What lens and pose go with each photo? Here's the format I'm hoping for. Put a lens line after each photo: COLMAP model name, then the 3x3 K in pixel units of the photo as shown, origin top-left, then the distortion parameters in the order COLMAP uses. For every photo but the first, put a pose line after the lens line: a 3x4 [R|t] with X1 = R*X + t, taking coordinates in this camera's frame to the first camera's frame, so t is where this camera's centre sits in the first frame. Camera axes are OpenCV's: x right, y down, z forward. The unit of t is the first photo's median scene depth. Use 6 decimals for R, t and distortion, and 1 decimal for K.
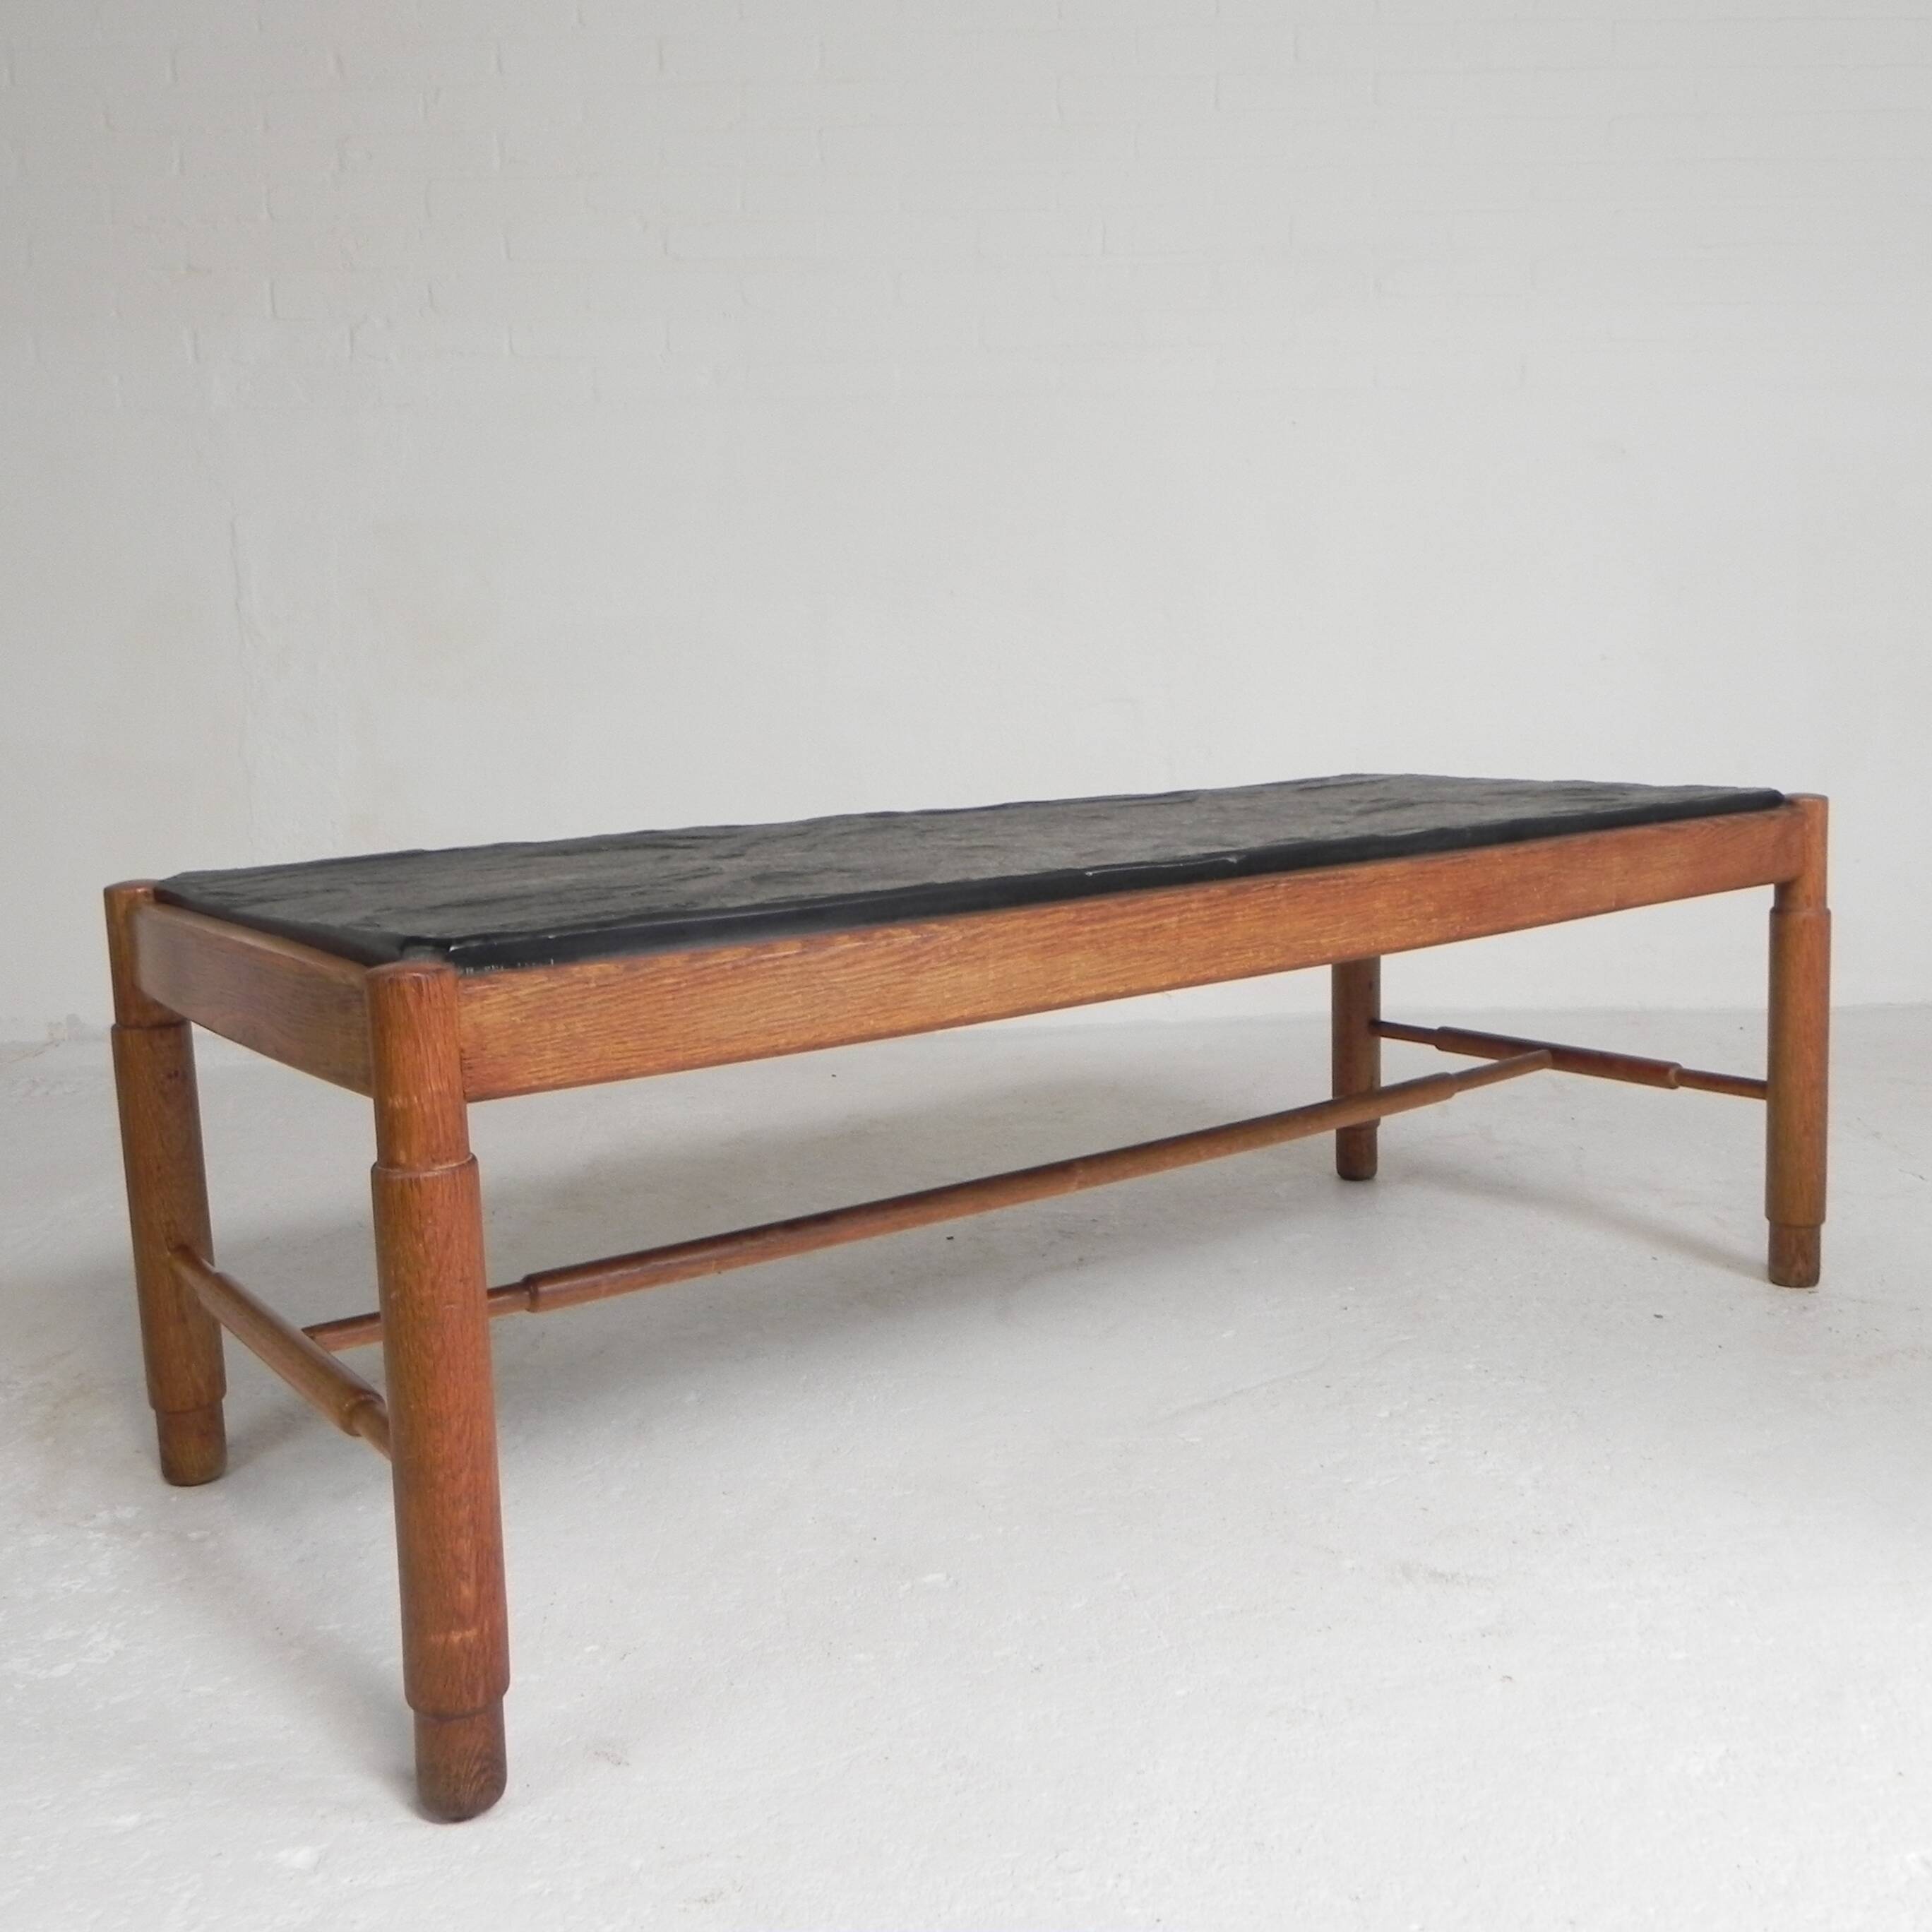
lens RADIAL K [[1935.2, 0, 976.4], [0, 1935.2, 961.2], [0, 0, 1]] dist [-0.015774, 0.000000]
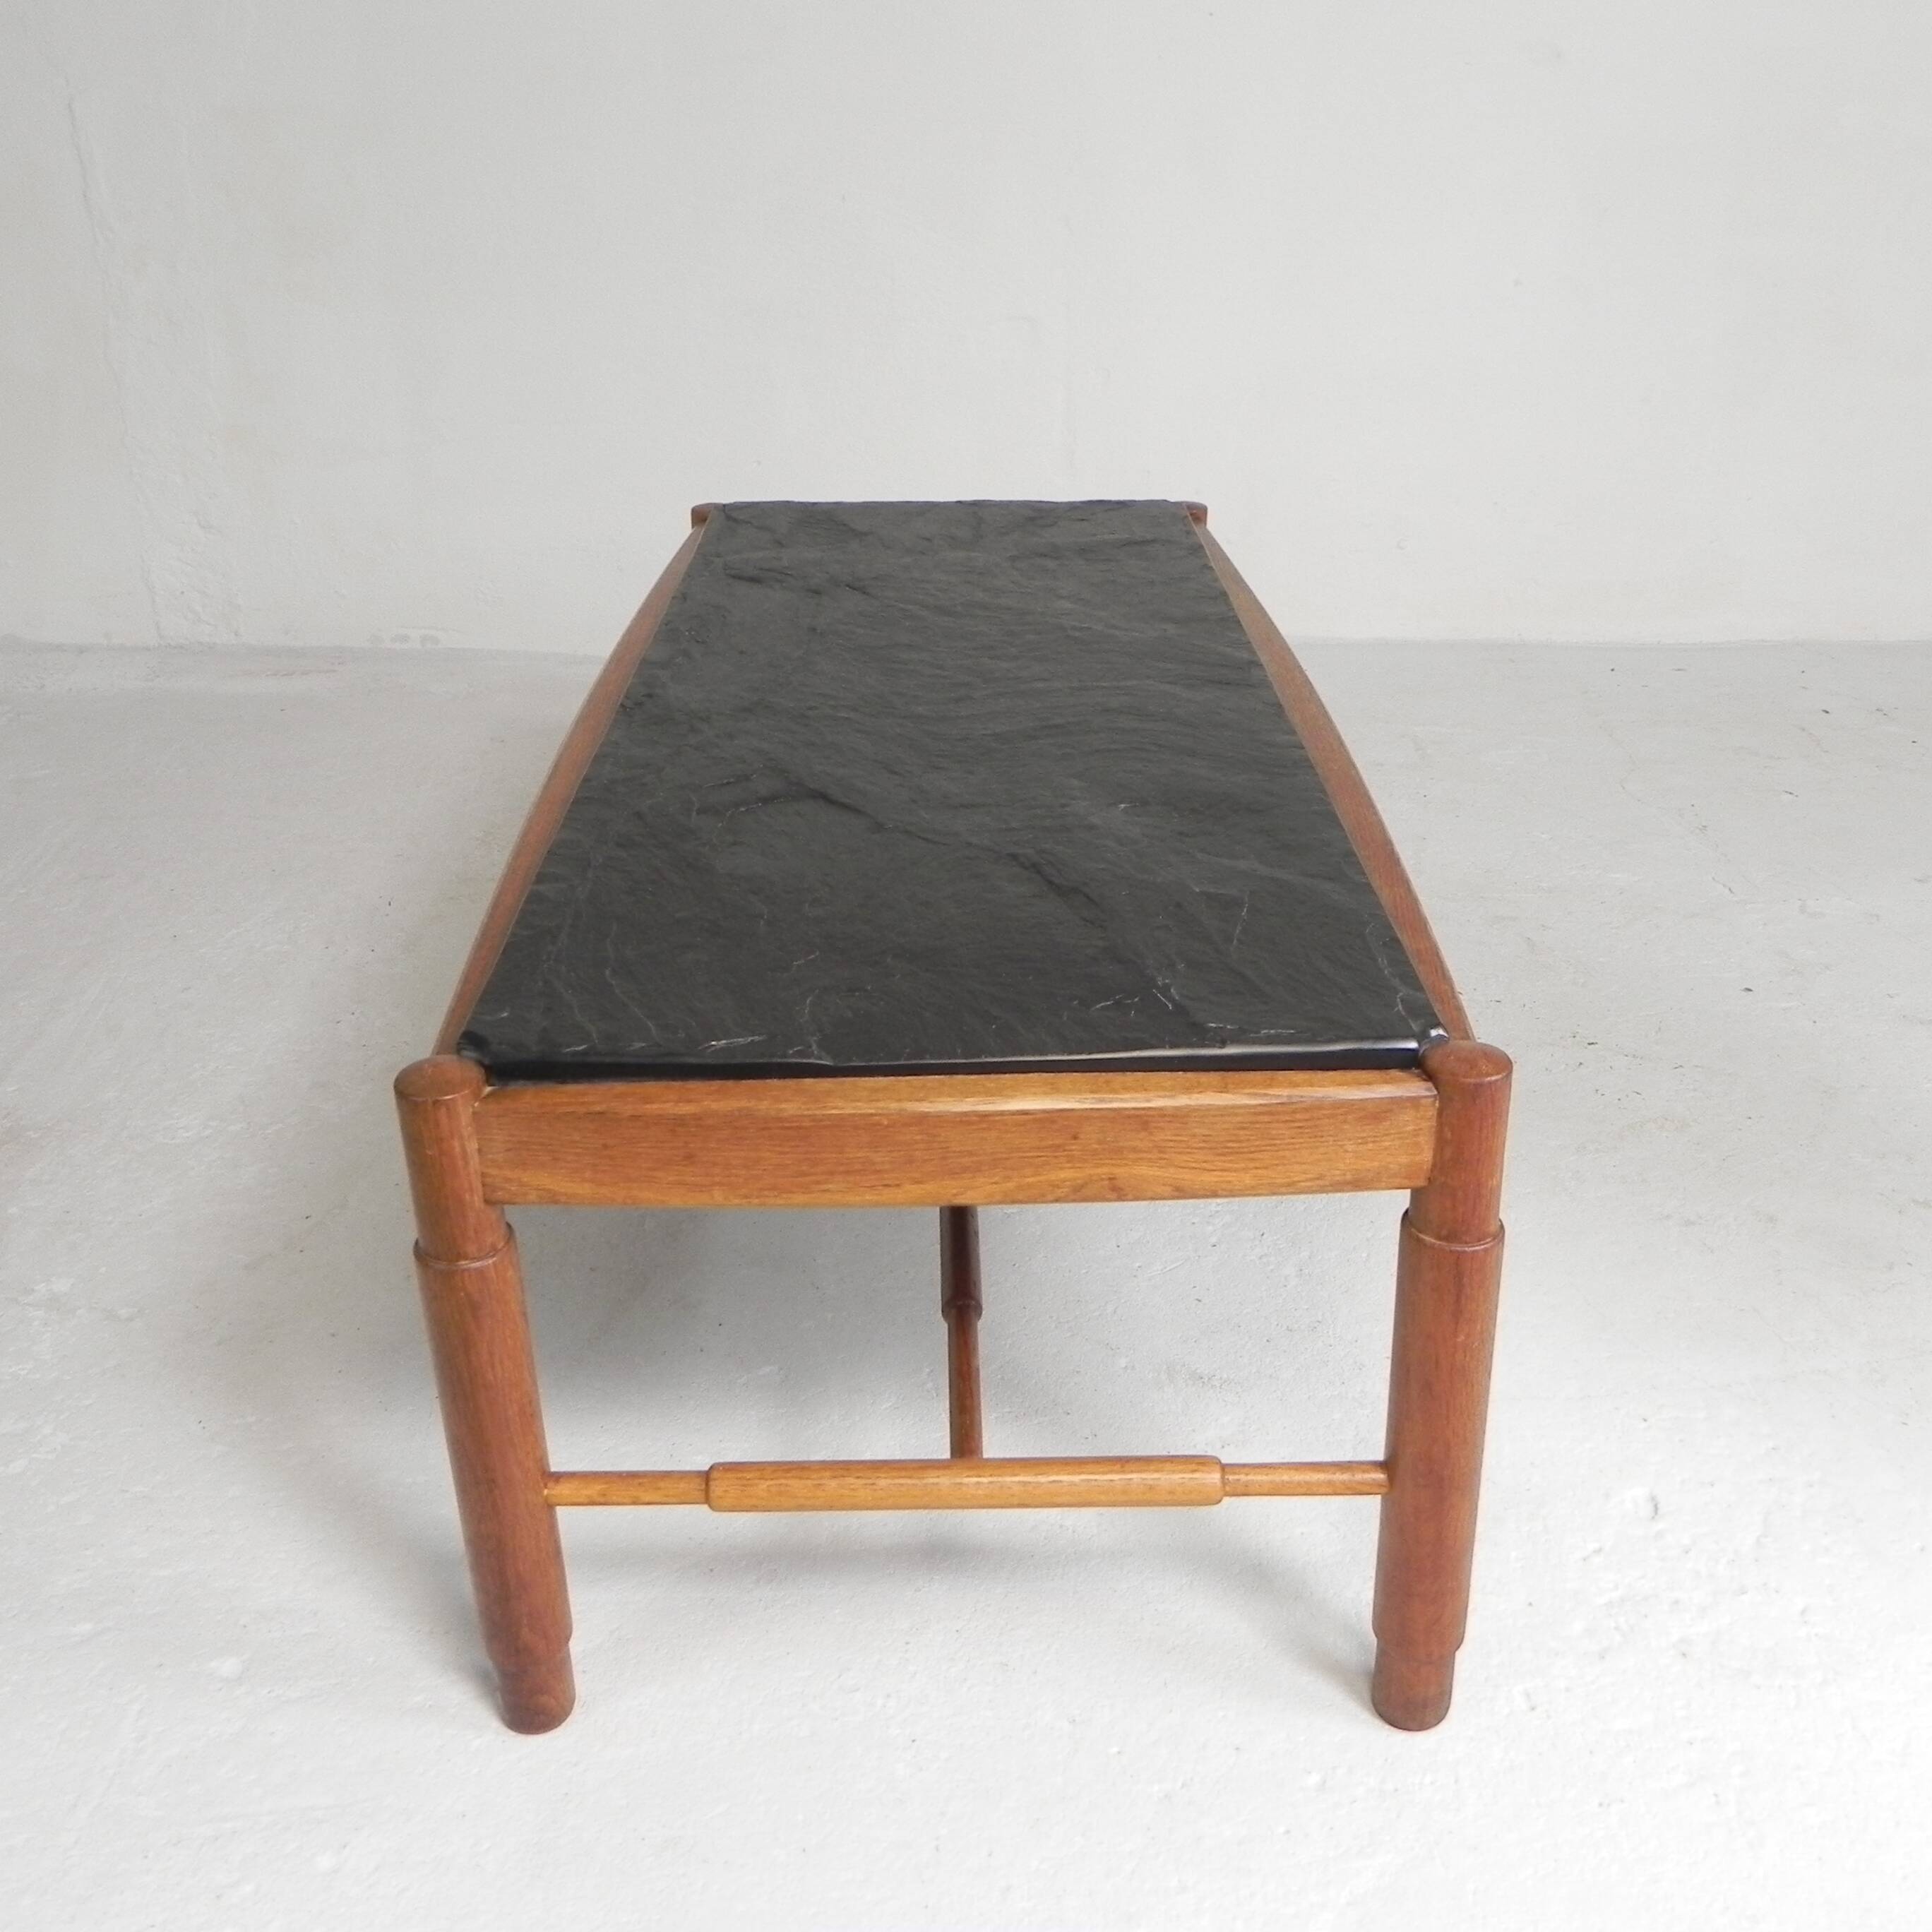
lens RADIAL K [[1935.2, 0, 971.5], [0, 1935.2, 952.7], [0, 0, 1]] dist [-0.015774, 0.000000]
pose [[0.999548, 0.011485, 0.027793, 0.068315], [-0.019073, 0.956641, 0.290643, -0.272979], [-0.023250, -0.291042, 0.956428, -0.045081]]
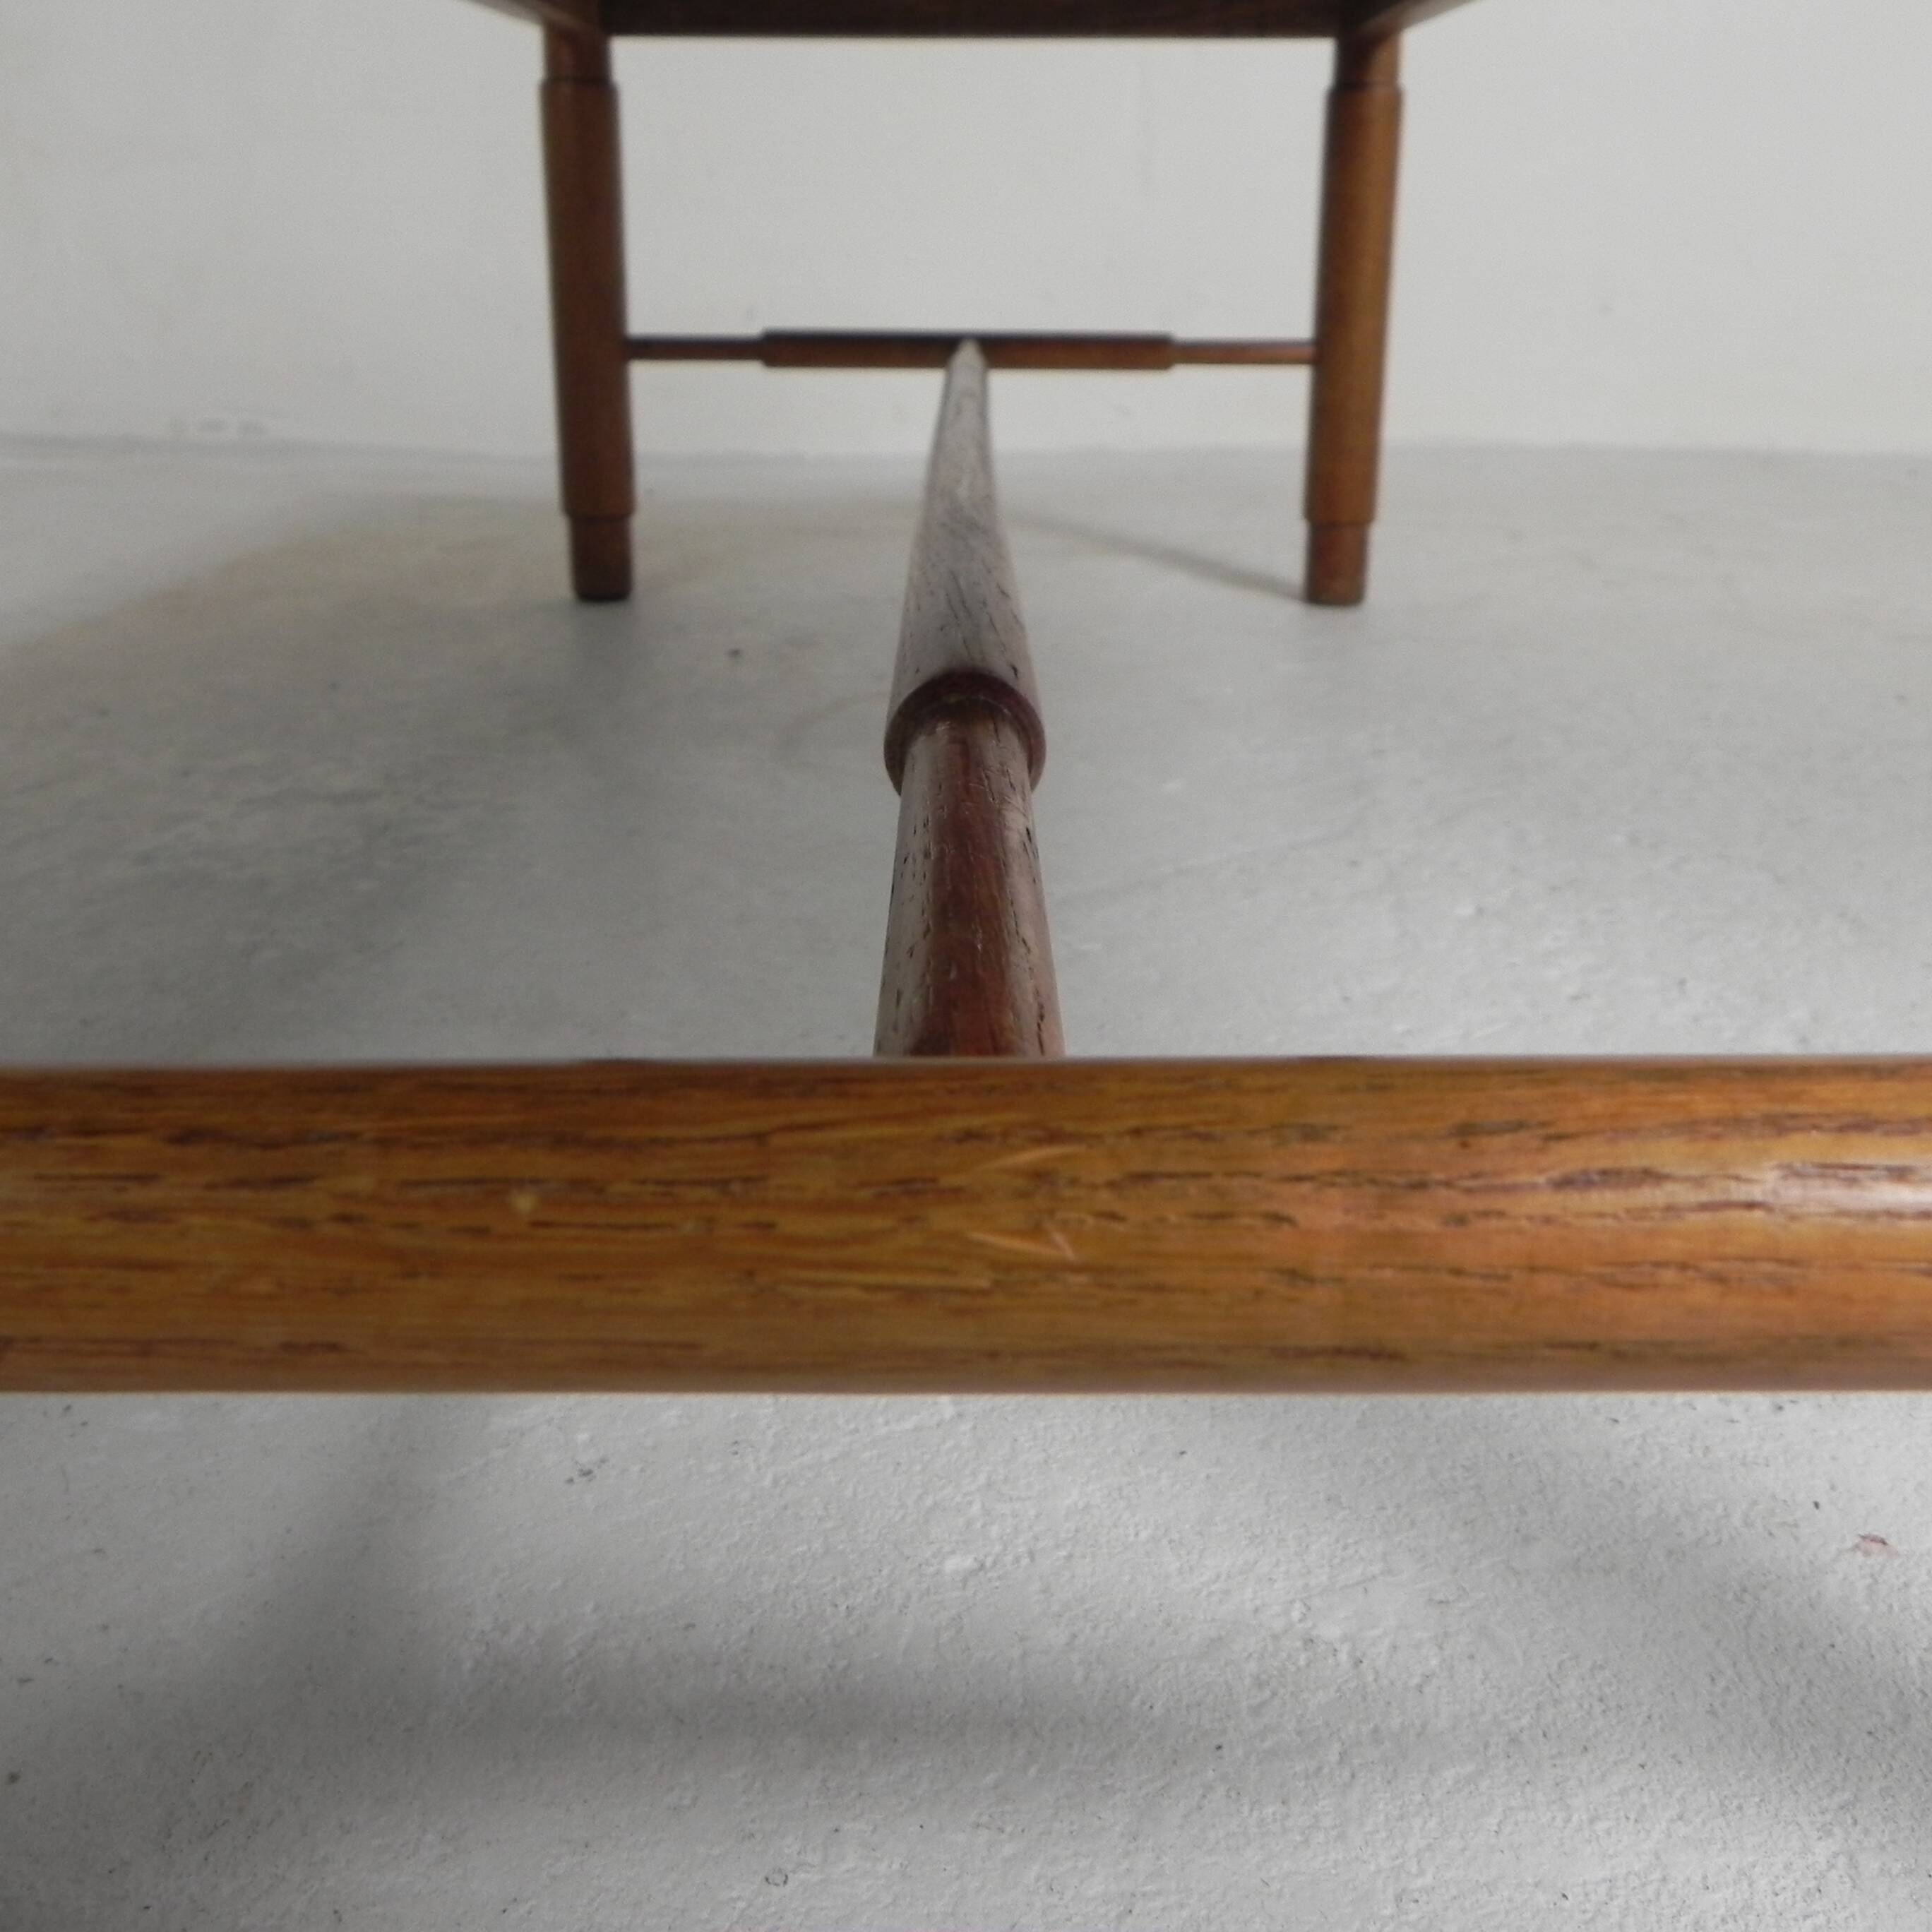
lens RADIAL K [[1935.2, 0, 968.7], [0, 1935.2, 961.1], [0, 0, 1]] dist [-0.015774, 0.000000]
pose [[0.999628, 0.024905, 0.011130, 0.092301], [-0.026661, 0.978311, 0.205417, 0.181018], [-0.005773, -0.205638, 0.978611, 0.618268]]
